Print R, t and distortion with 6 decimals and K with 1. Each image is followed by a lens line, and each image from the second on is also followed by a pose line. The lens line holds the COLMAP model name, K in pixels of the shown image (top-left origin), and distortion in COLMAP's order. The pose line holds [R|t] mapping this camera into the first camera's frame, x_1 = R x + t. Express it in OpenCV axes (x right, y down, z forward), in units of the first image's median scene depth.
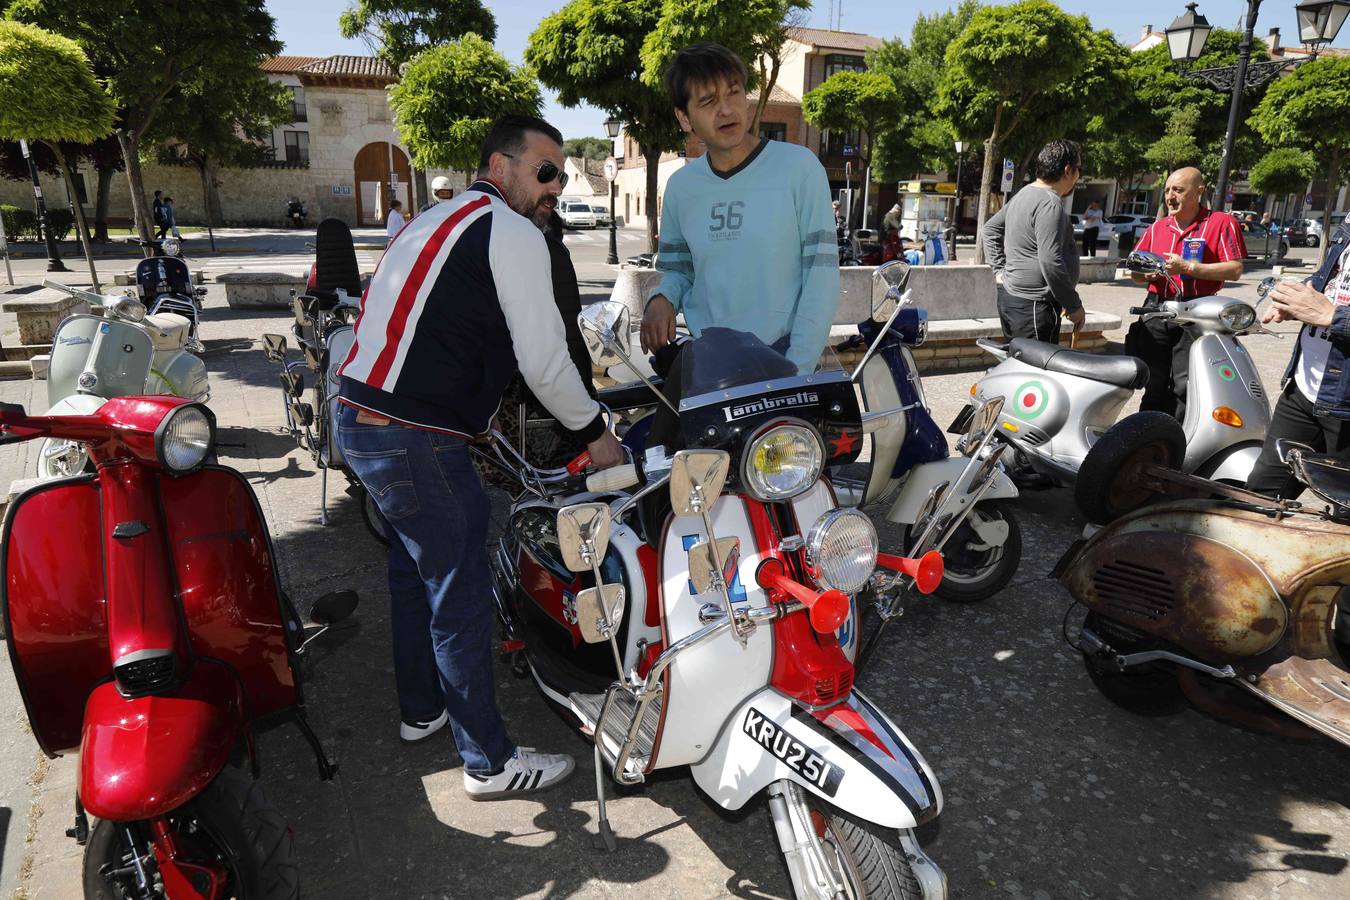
lens RADIAL K [[895.2, 0, 676.5], [0, 895.2, 463.7], [0, 0, 1]] dist [-0.008937, 0.005752]
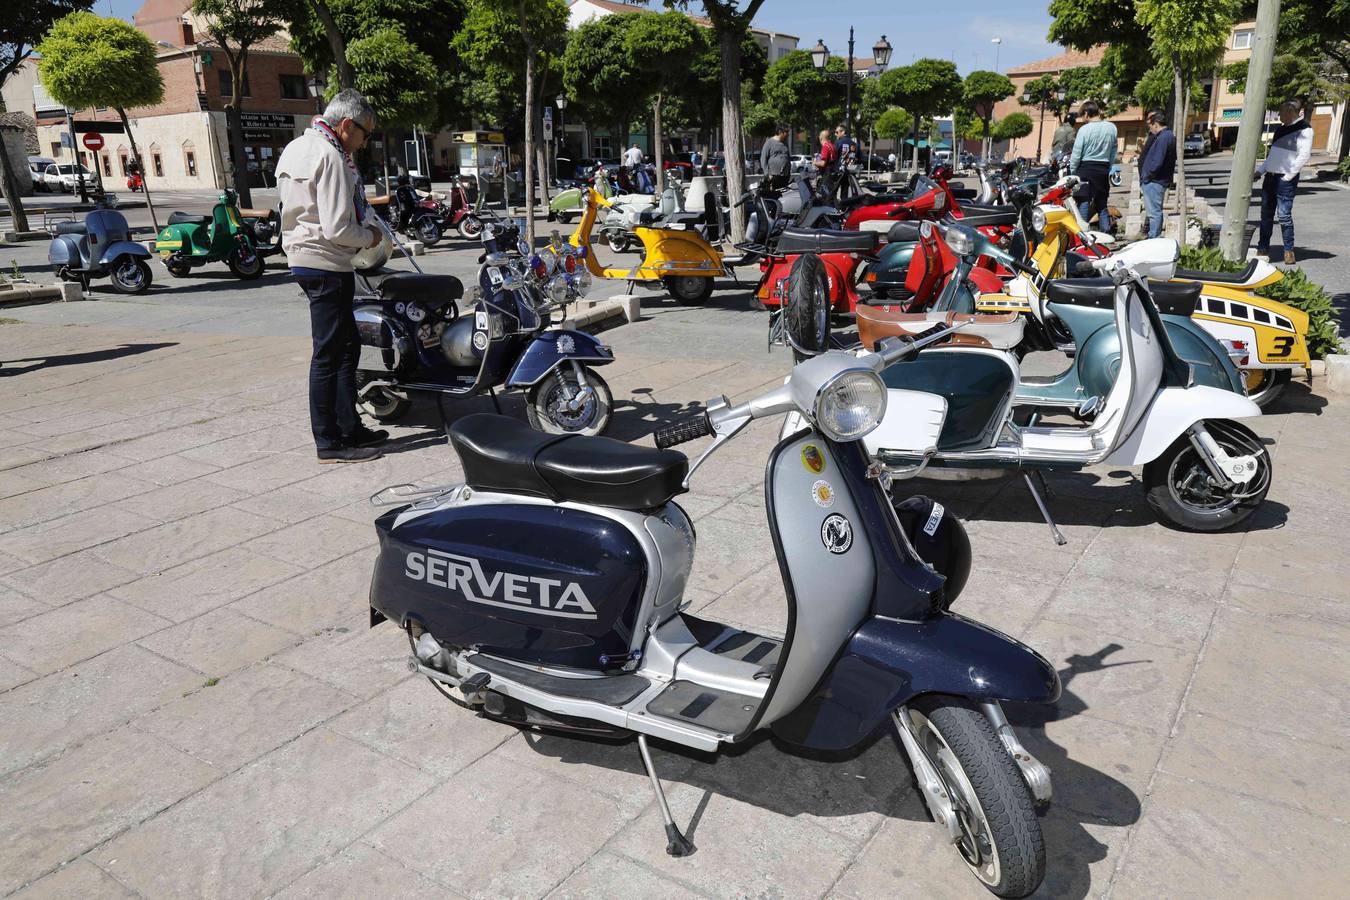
lens RADIAL K [[1021.7, 0, 675.0], [0, 1021.7, 450.0], [0, 0, 1]] dist [-0.011753, 0.016188]
pose [[0.815482, -0.184282, 0.548662, -0.567355], [0.186107, 0.981104, 0.052916, 0.099497], [-0.548045, 0.058958, 0.834368, -0.335958]]
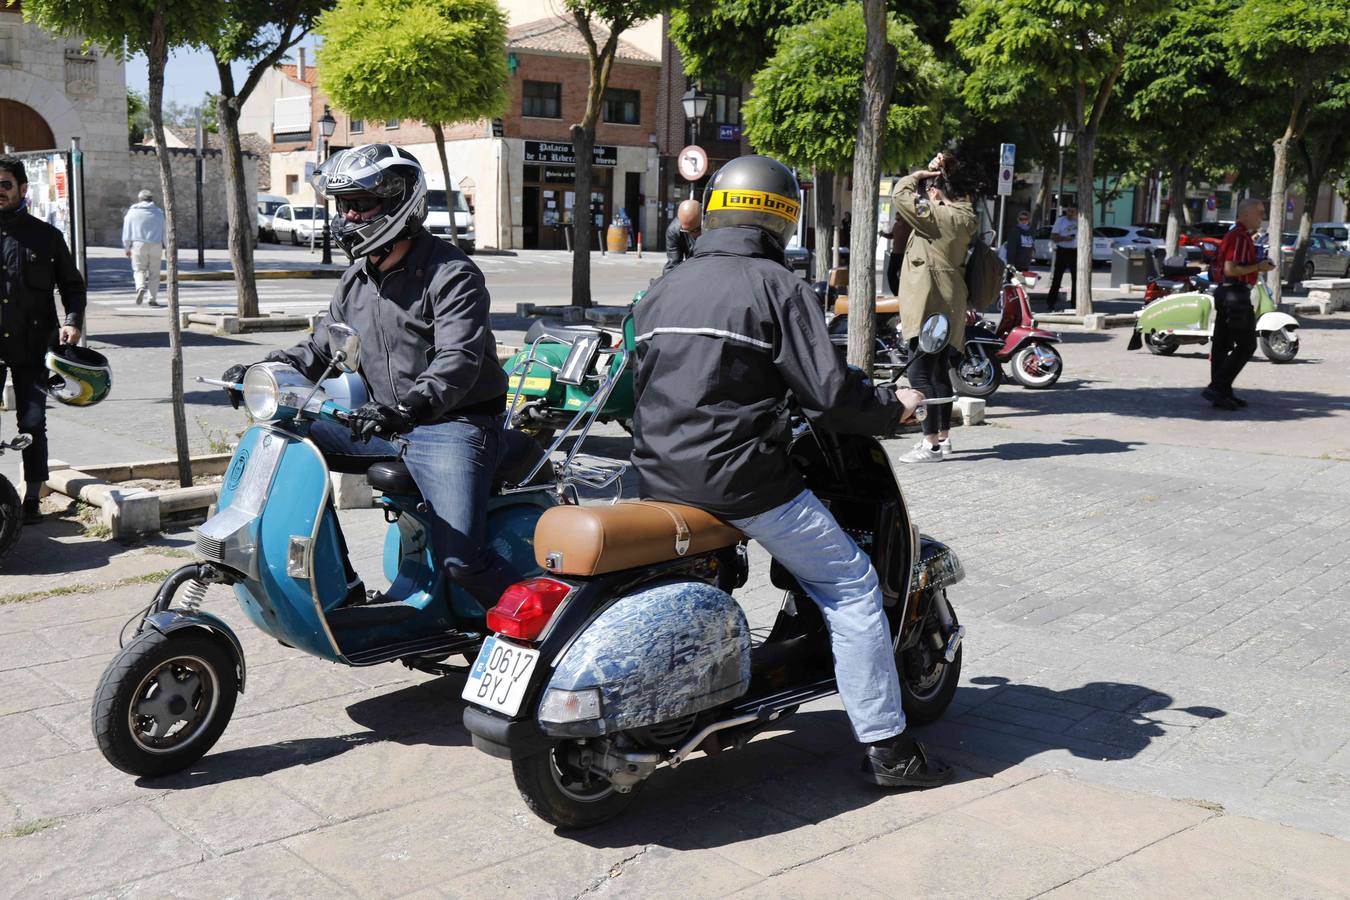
lens RADIAL K [[1519.7, 0, 675.0], [0, 1519.7, 450.0], [0, 0, 1]] dist [0.012433, 0.007813]
pose [[0.942925, -0.044846, 0.329972, -0.565654], [0.084786, 0.990566, -0.107658, 0.020143], [-0.322031, 0.129491, 0.937832, -0.085114]]
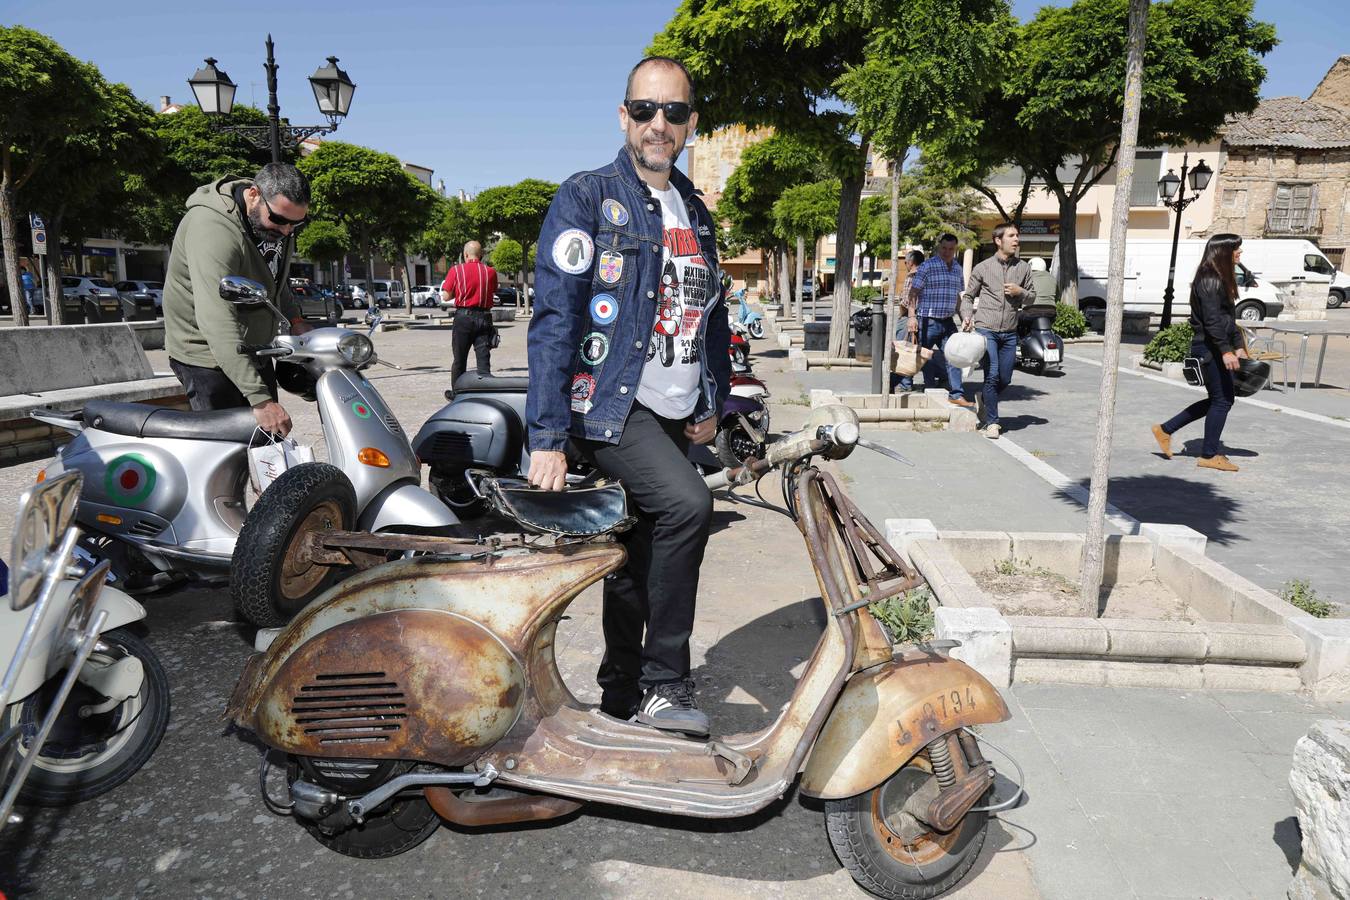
lens RADIAL K [[895.2, 0, 676.5], [0, 895.2, 463.7], [0, 0, 1]] dist [-0.008937, 0.005752]
pose [[0.585580, -0.157471, 0.795173, 0.014982], [0.216419, 0.975714, 0.033849, -0.002160], [-0.781191, 0.152269, 0.605438, 0.039622]]
